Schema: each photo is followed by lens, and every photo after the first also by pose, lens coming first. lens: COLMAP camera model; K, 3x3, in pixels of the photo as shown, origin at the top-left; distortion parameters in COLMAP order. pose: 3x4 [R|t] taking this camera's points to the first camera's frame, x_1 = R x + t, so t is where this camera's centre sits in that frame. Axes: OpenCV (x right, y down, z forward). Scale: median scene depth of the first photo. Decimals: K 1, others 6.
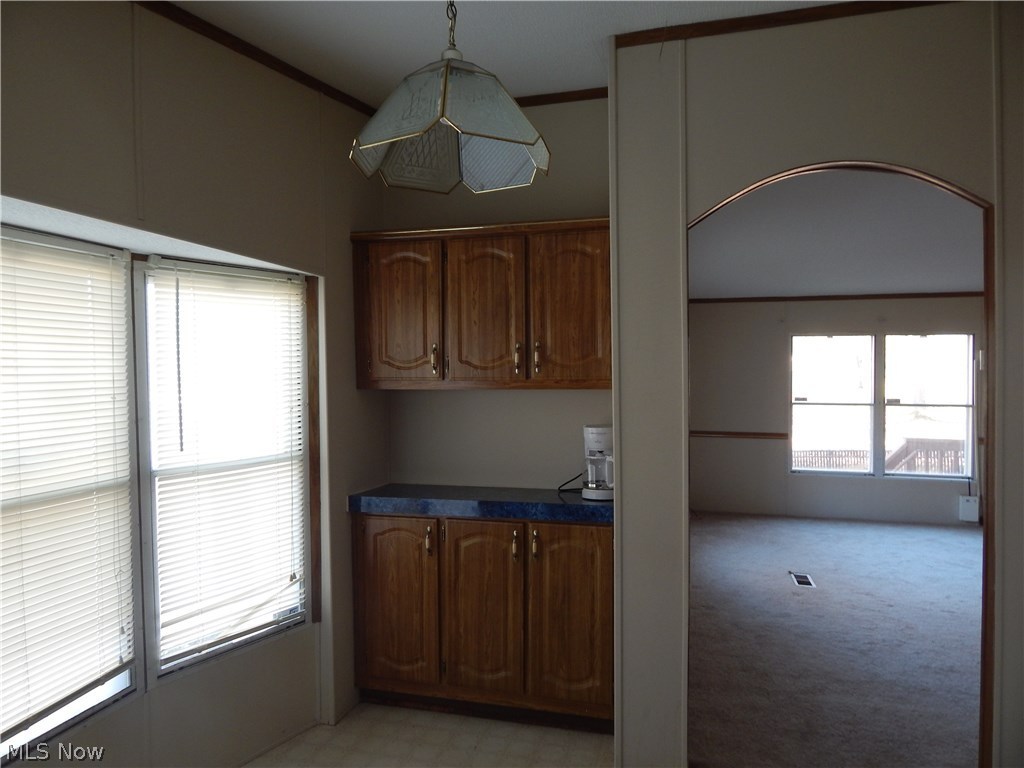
lens RADIAL K [[659.0, 0, 519.5], [0, 659.0, 376.9], [0, 0, 1]] dist [-0.001492, -0.010722]
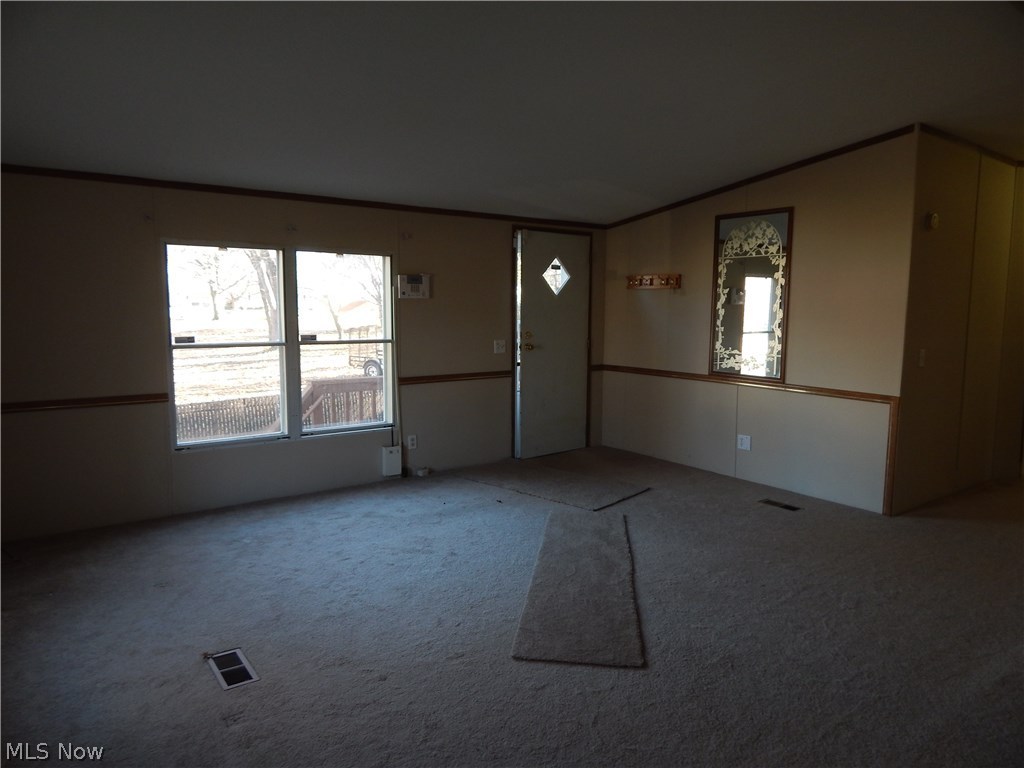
lens RADIAL K [[659.0, 0, 513.4], [0, 659.0, 378.8], [0, 0, 1]] dist [-0.001492, -0.010722]
pose [[0.618437, -0.082066, 0.781538, 0.111765], [-0.002120, 0.994354, 0.106090, 0.001656], [-0.785832, -0.067267, 0.614771, 0.336952]]
